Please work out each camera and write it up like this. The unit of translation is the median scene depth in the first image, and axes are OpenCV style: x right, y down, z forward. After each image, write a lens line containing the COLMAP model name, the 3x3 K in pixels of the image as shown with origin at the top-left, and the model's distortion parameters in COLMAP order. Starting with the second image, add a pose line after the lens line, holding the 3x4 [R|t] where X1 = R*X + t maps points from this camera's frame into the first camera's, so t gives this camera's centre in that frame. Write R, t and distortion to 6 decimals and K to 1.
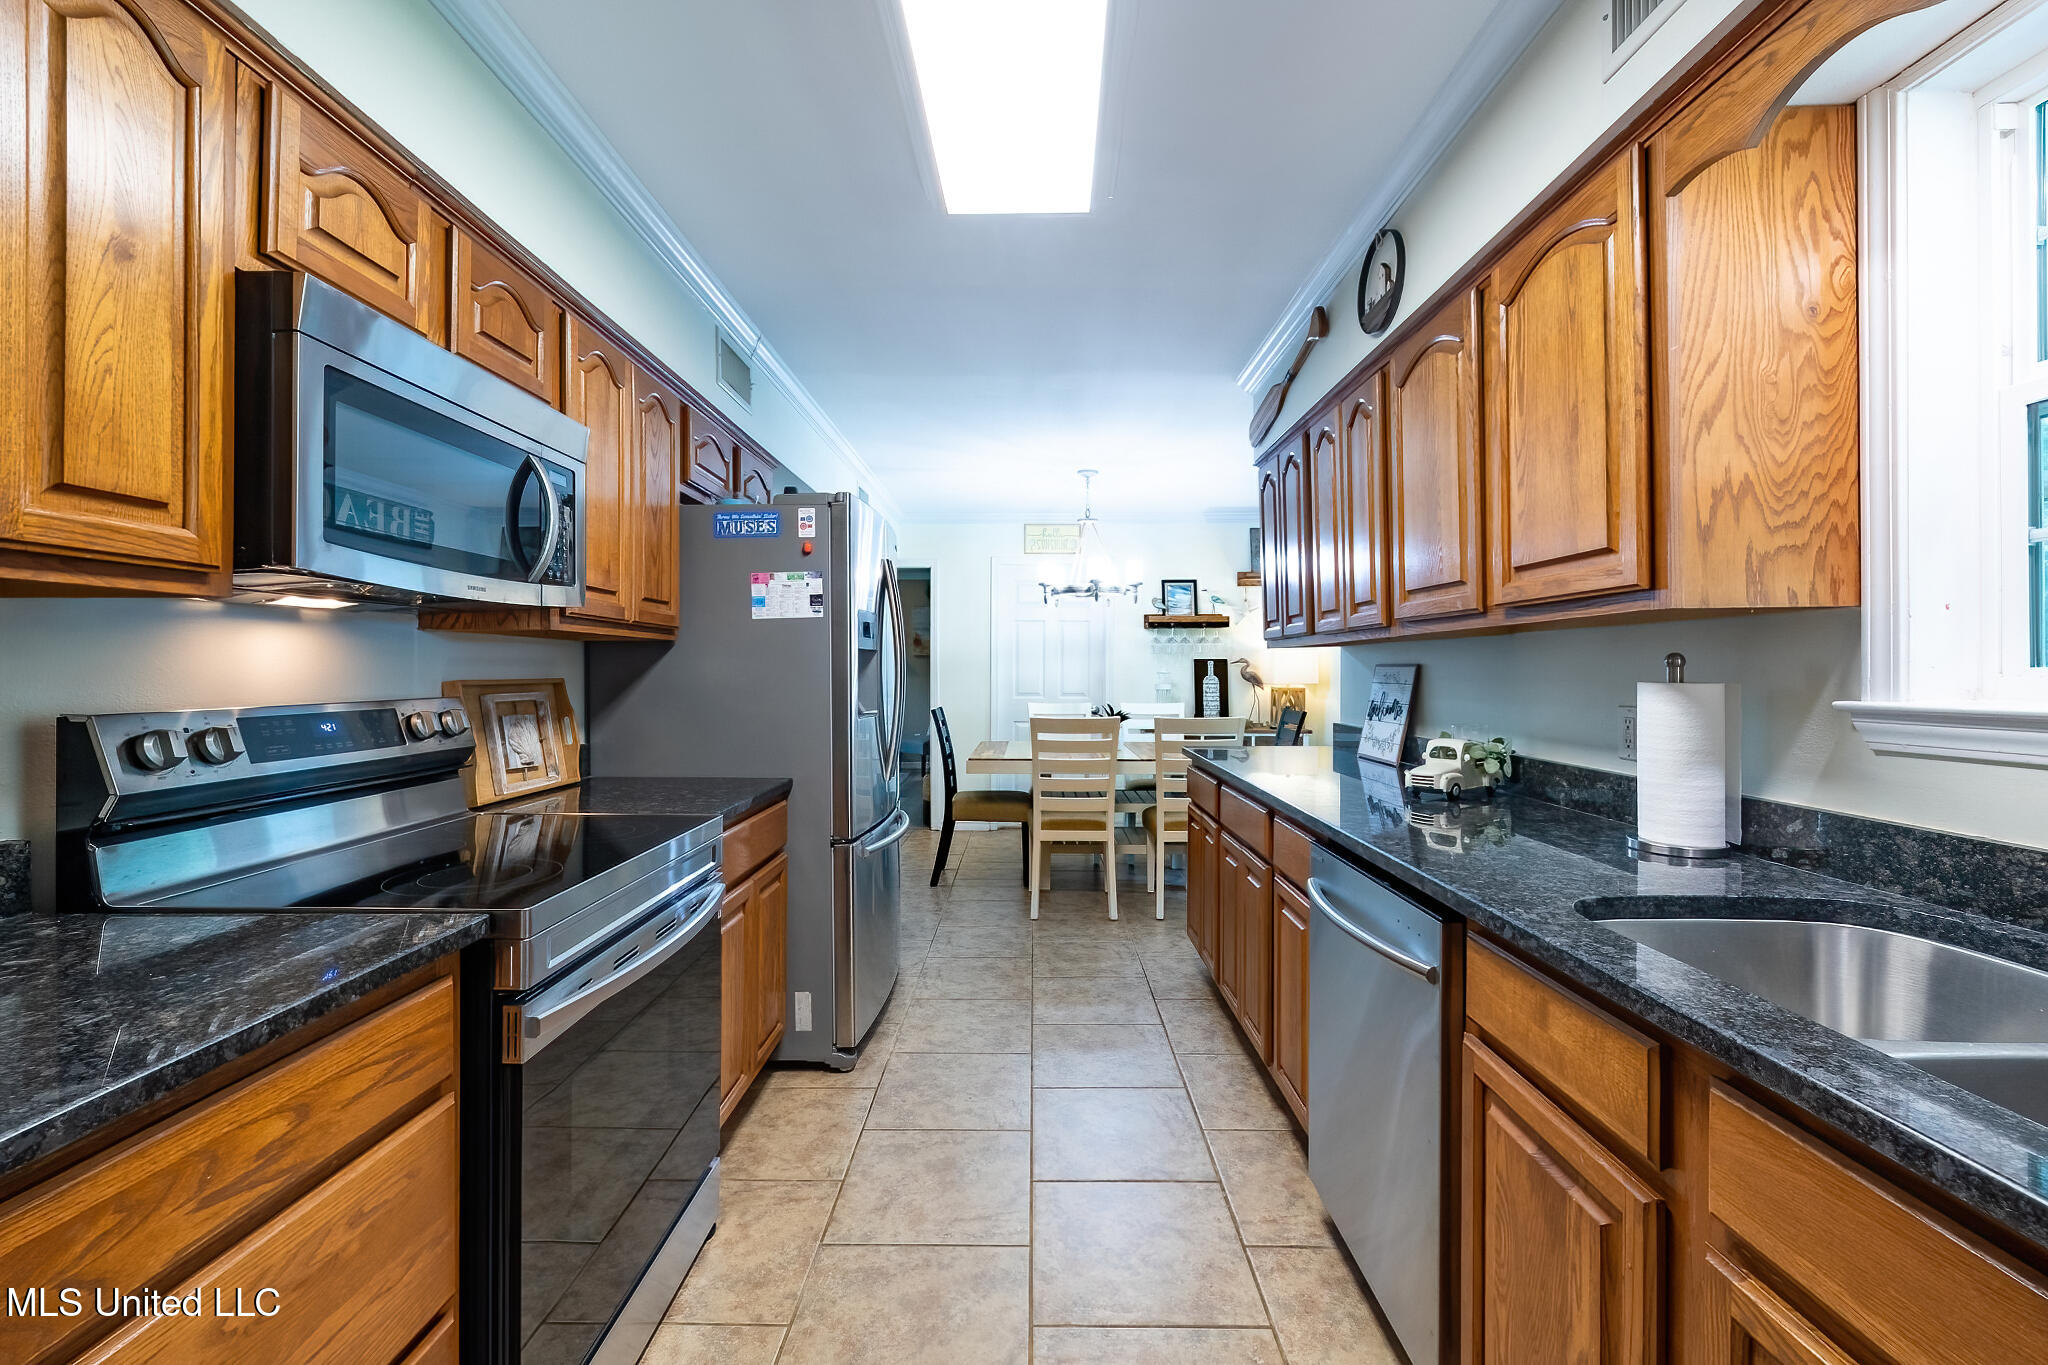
lens RADIAL K [[853.2, 0, 1017.7], [0, 853.2, 663.3], [0, 0, 1]] dist [-0.001923, 0.000005]
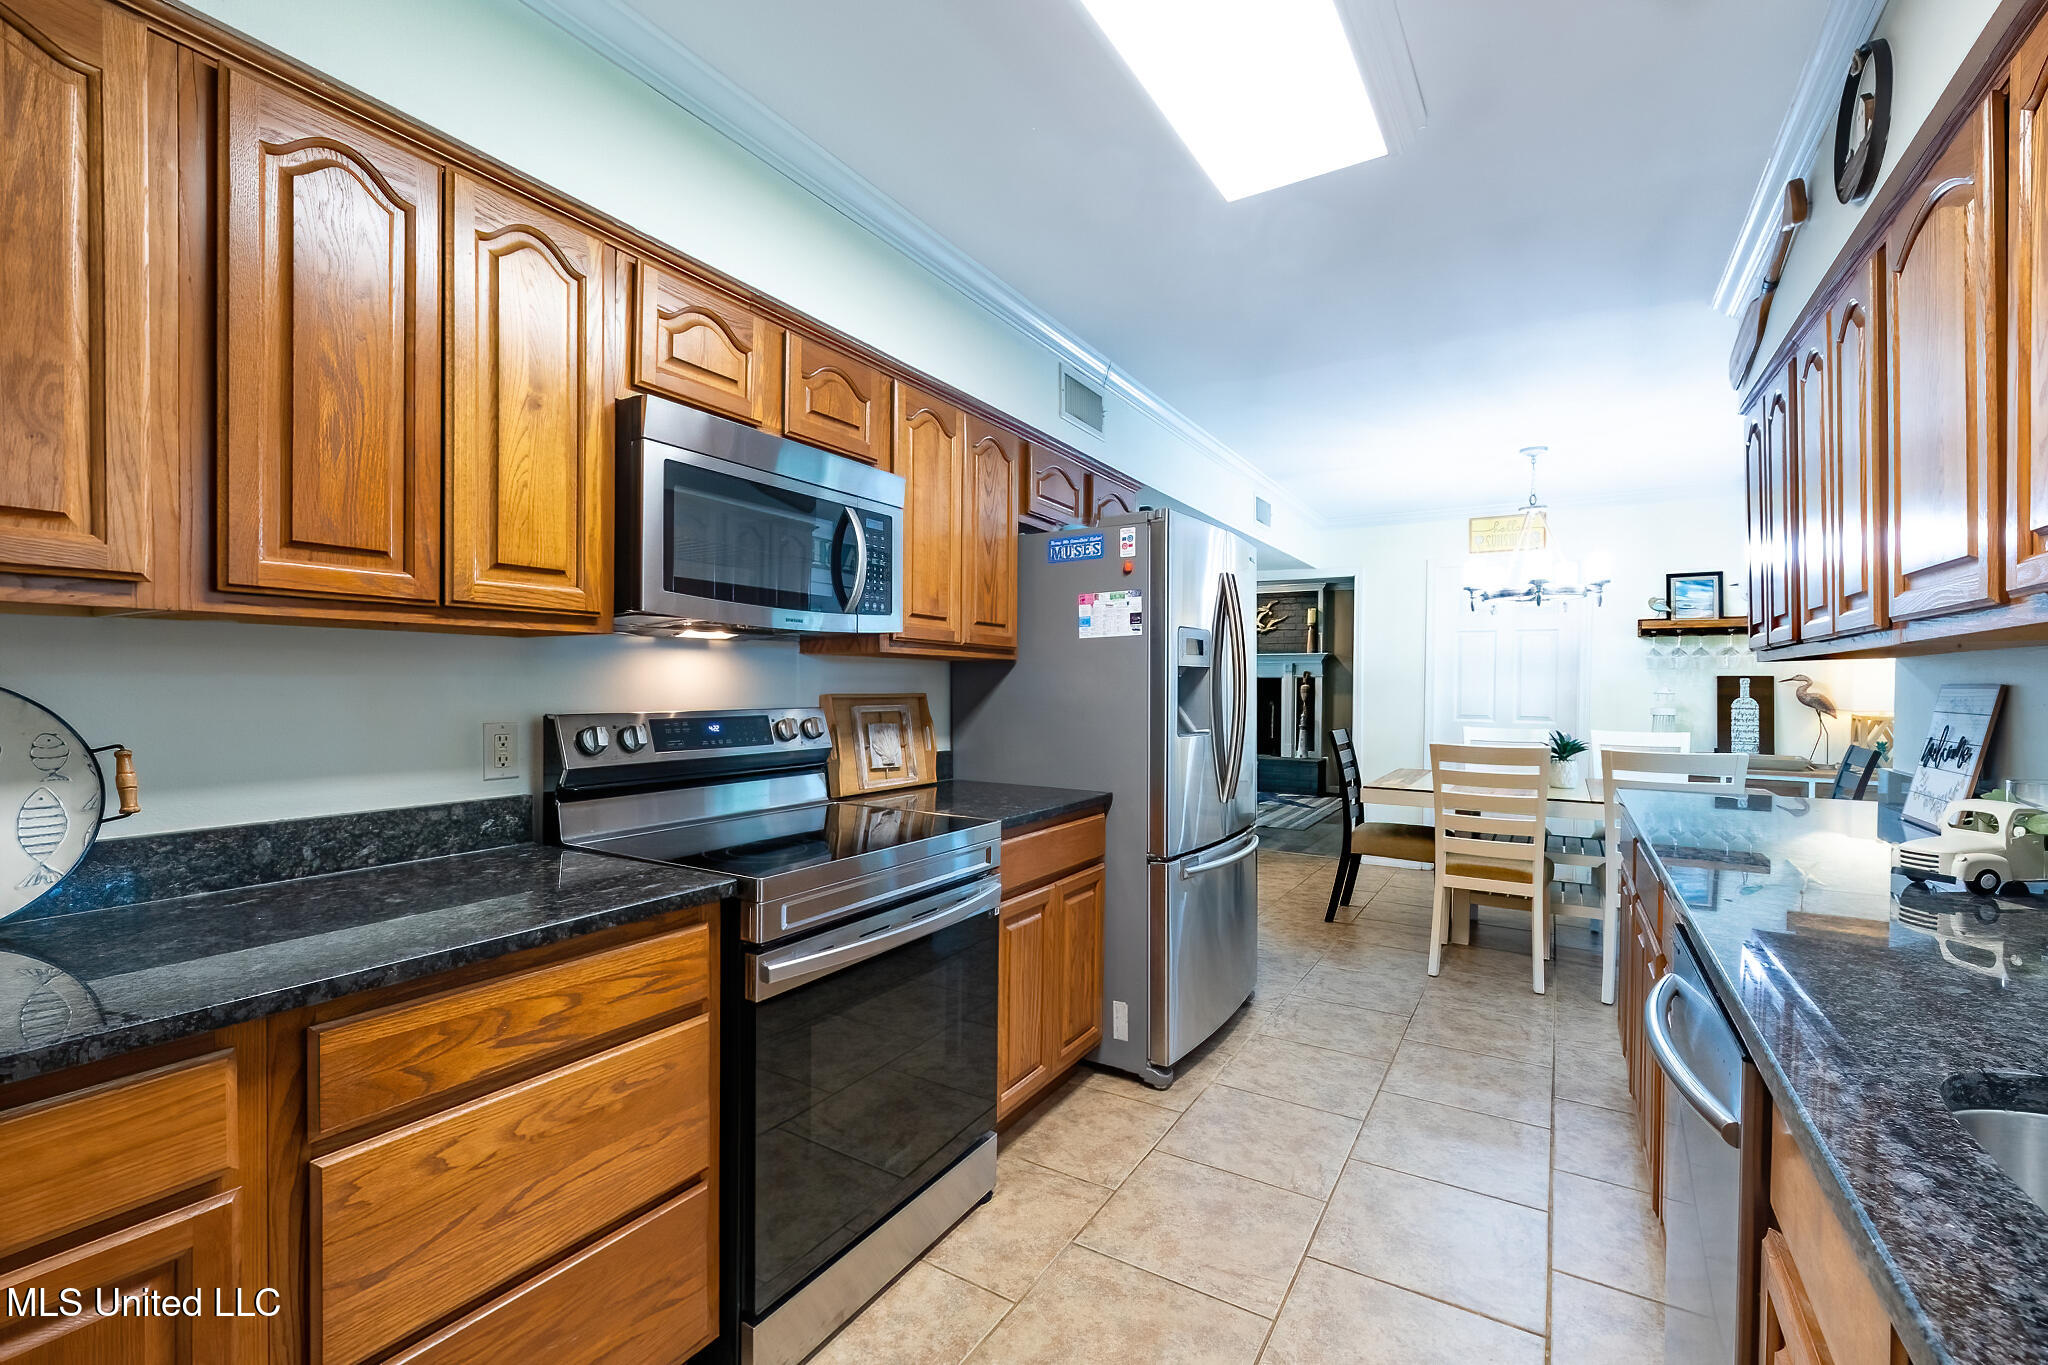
lens RADIAL K [[864.4, 0, 1023.9], [0, 864.4, 689.2], [0, 0, 1]] dist [-0.000826, 0.000193]
pose [[0.858737, 0.007642, -0.512359, 0.203905], [-0.002175, 0.999934, 0.011270, -0.001559], [0.512412, -0.008564, 0.858697, 0.060282]]
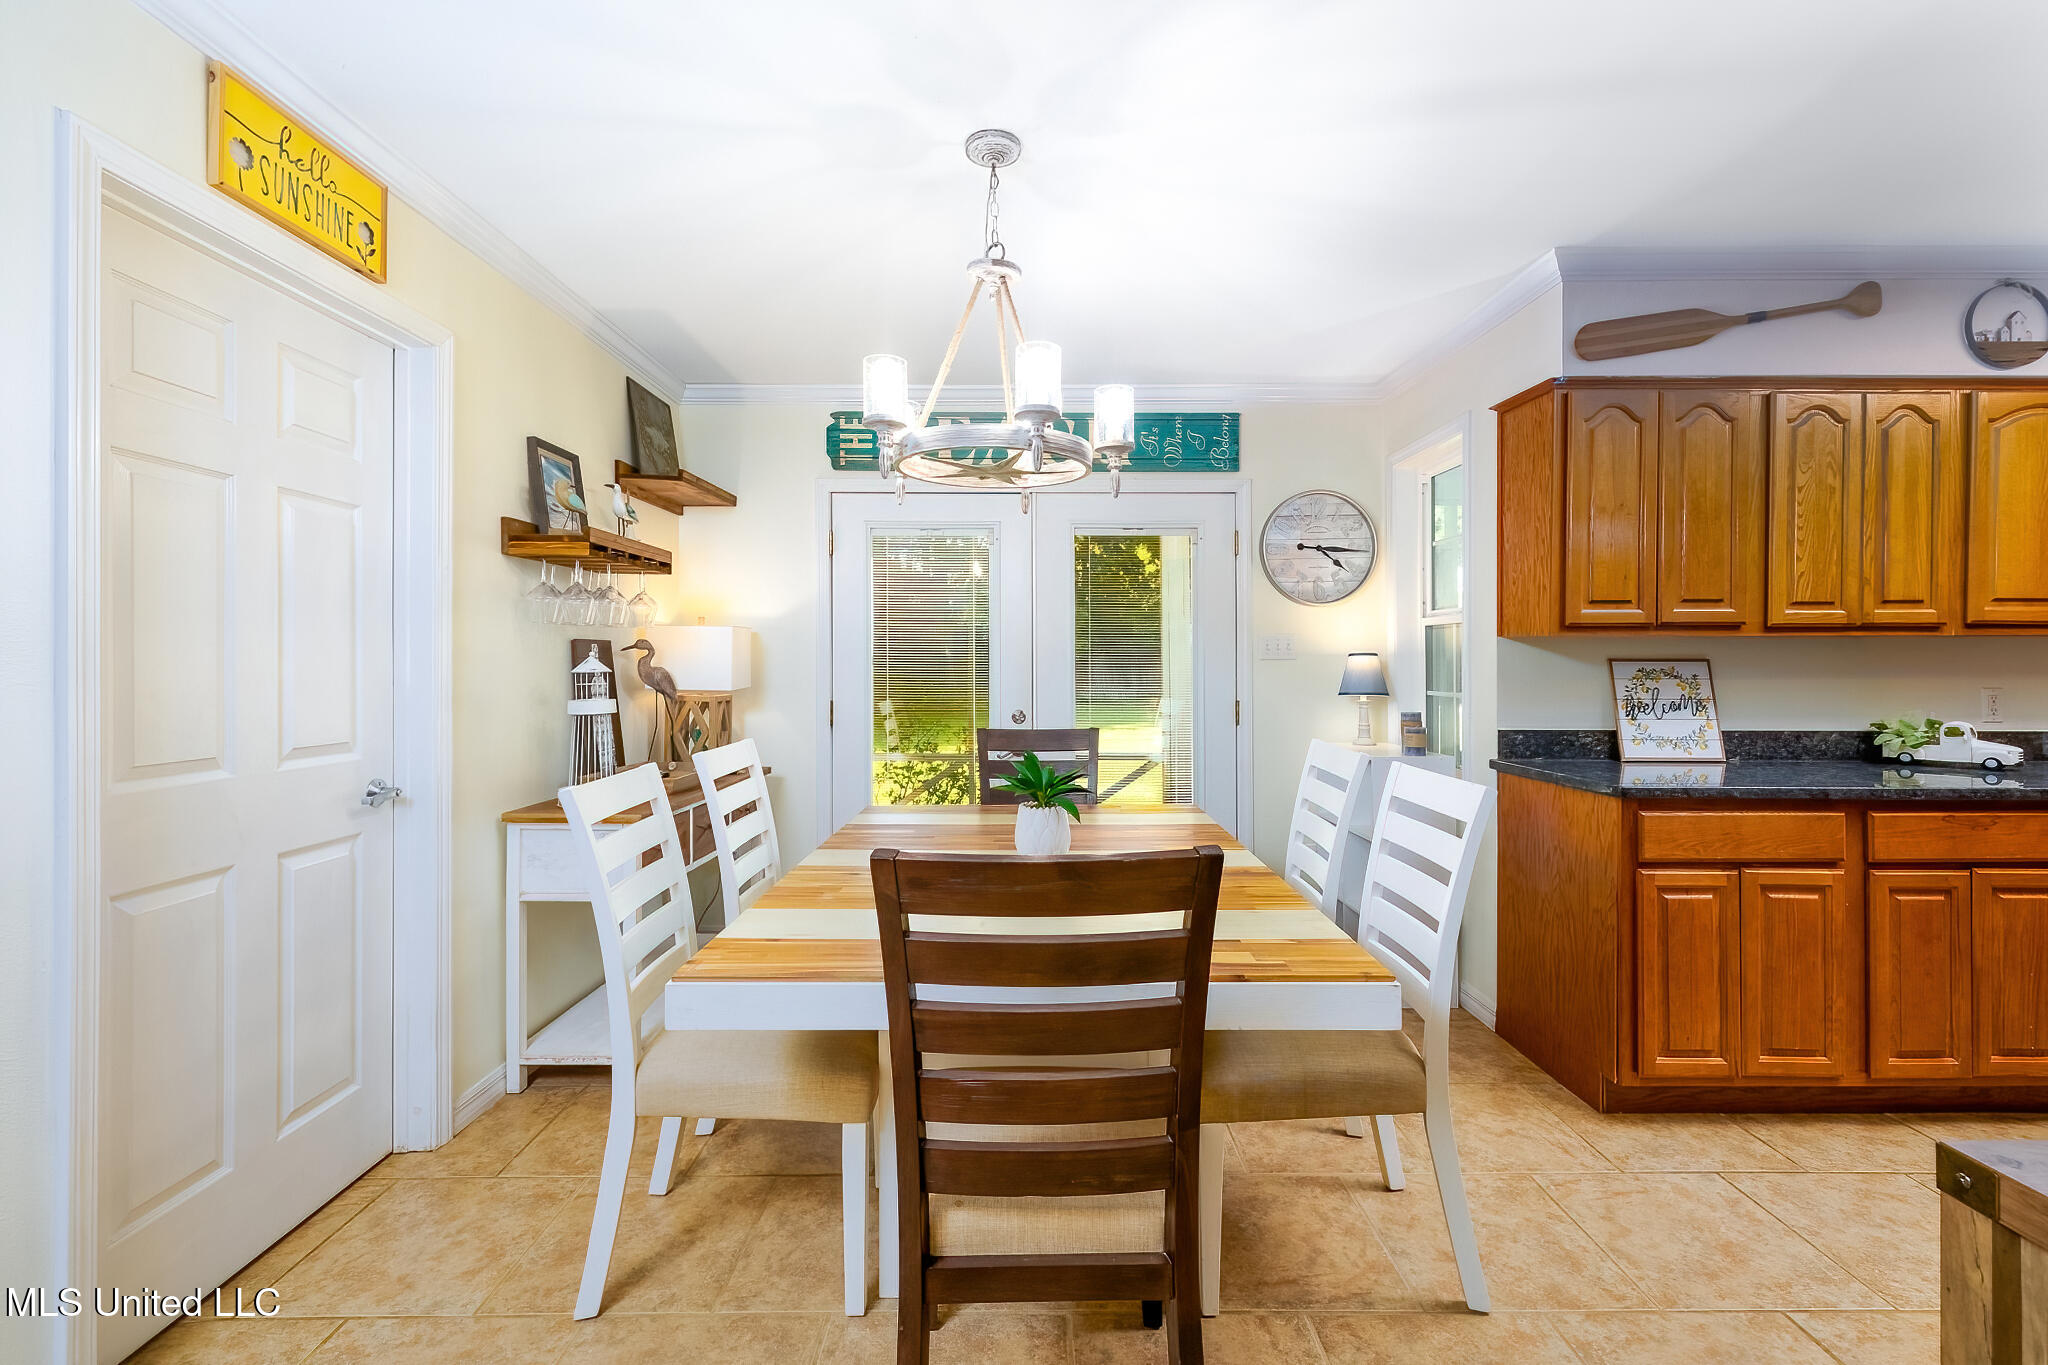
lens RADIAL K [[877.4, 0, 1026.0], [0, 877.4, 659.8], [0, 0, 1]] dist [-0.000509, -0.000031]
pose [[-0.015703, 0.003563, 0.999870, -0.695533], [-0.007567, 0.999965, -0.003682, 0.018011], [-0.999848, -0.007623, -0.015676, 2.254060]]
